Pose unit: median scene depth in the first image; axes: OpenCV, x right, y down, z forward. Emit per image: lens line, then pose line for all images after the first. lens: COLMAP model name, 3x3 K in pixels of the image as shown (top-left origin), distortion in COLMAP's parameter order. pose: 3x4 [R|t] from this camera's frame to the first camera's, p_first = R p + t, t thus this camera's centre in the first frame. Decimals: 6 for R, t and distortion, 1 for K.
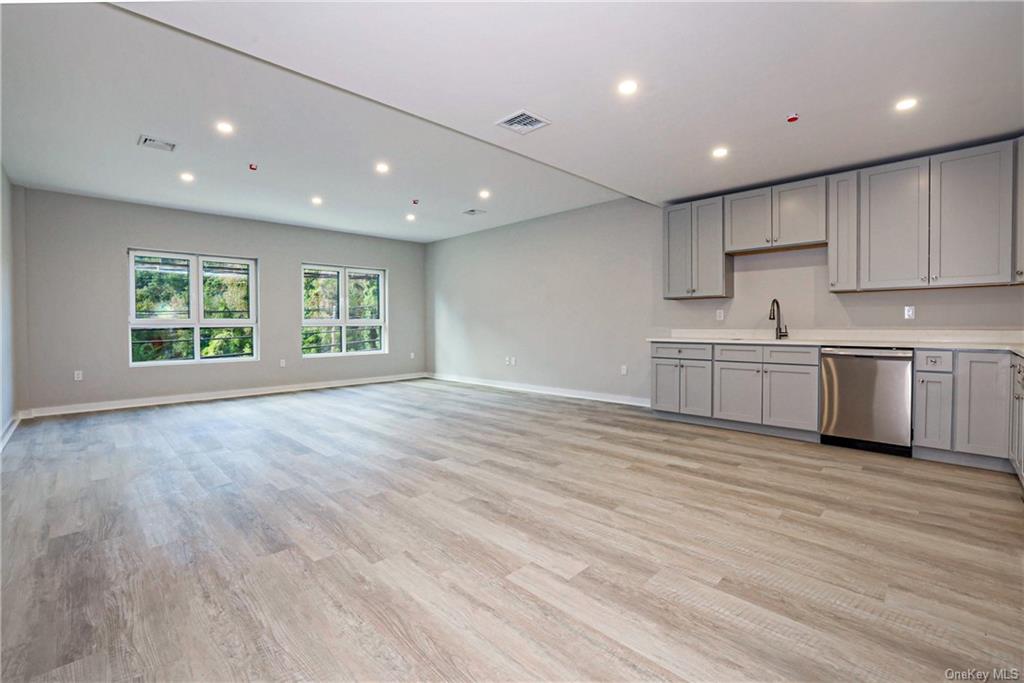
lens RADIAL K [[442.9, 0, 512.8], [0, 442.9, 333.8], [0, 0, 1]] dist [-0.042498, 0.010814]
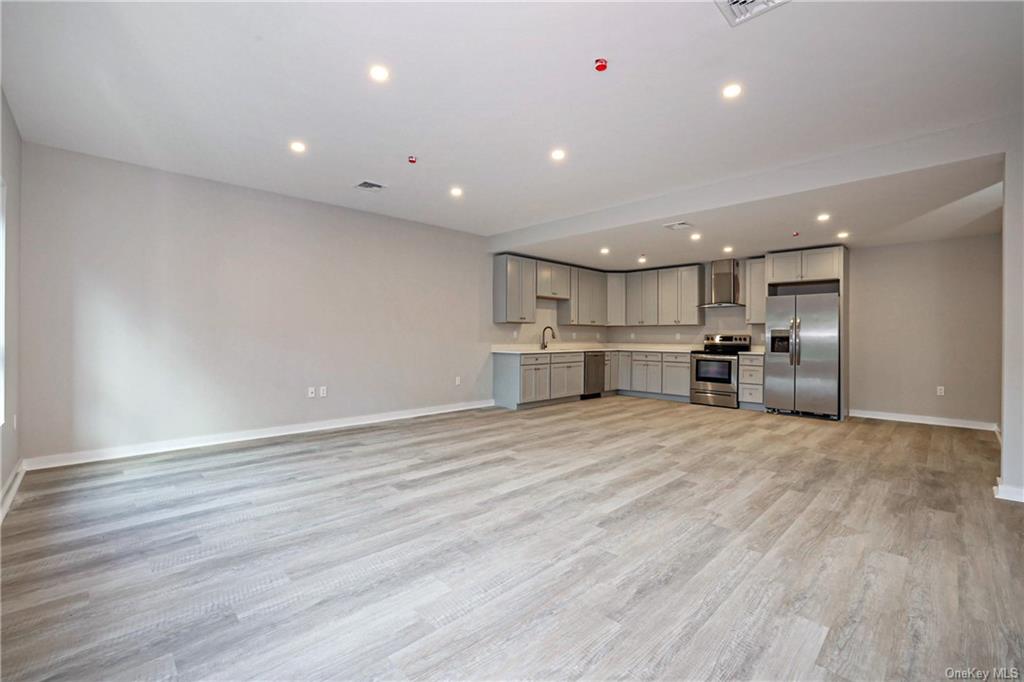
lens RADIAL K [[442.9, 0, 499.4], [0, 442.9, 339.6], [0, 0, 1]] dist [-0.042498, 0.010814]
pose [[0.030190, -0.000665, 0.999544, -1.788268], [0.016544, 0.999863, 0.000166, -0.046587], [-0.999407, 0.016531, 0.030196, 1.721815]]
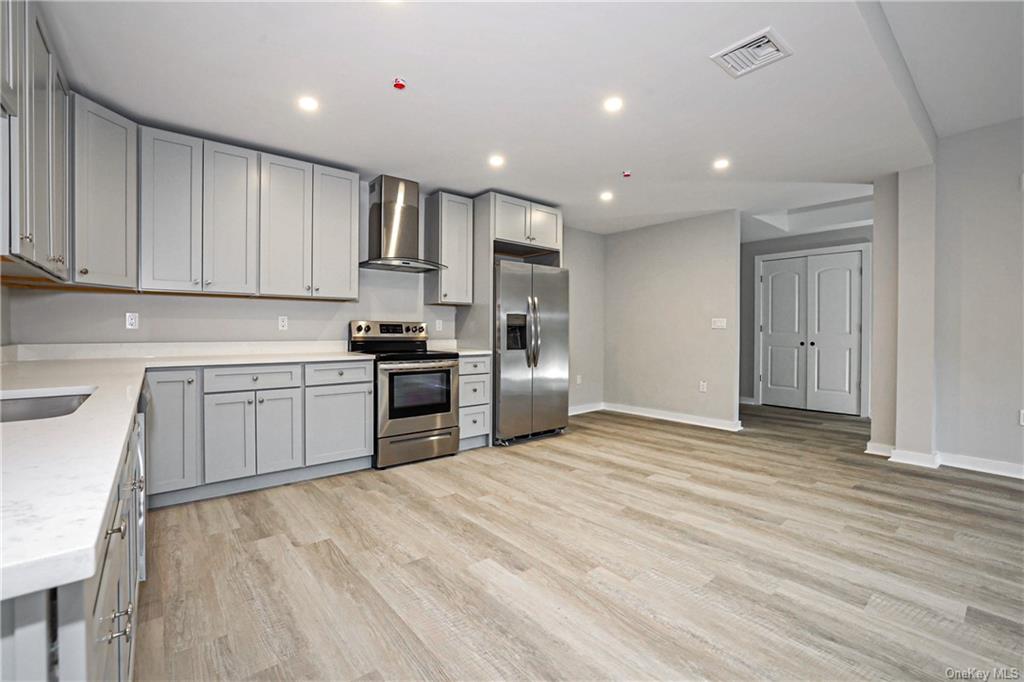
lens RADIAL K [[442.9, 0, 510.2], [0, 442.9, 337.5], [0, 0, 1]] dist [-0.042498, 0.010814]
pose [[-0.996234, 0.001464, 0.086695, 0.367060], [0.004877, 0.999221, 0.039168, -0.053851], [-0.086570, 0.039443, -0.995465, 1.818927]]
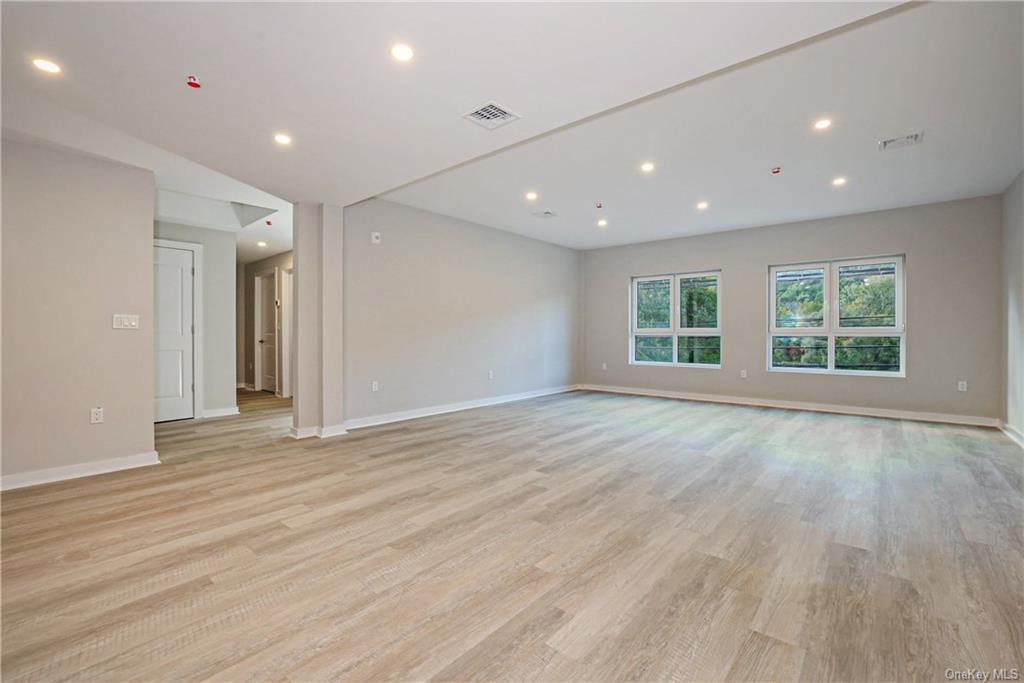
lens RADIAL K [[442.9, 0, 509.0], [0, 442.9, 334.7], [0, 0, 1]] dist [-0.042498, 0.010814]
pose [[0.076285, 0.008475, -0.997050, 0.984492], [-0.022960, 0.999714, 0.006741, -0.034299], [0.996822, 0.022378, 0.076457, 1.017507]]
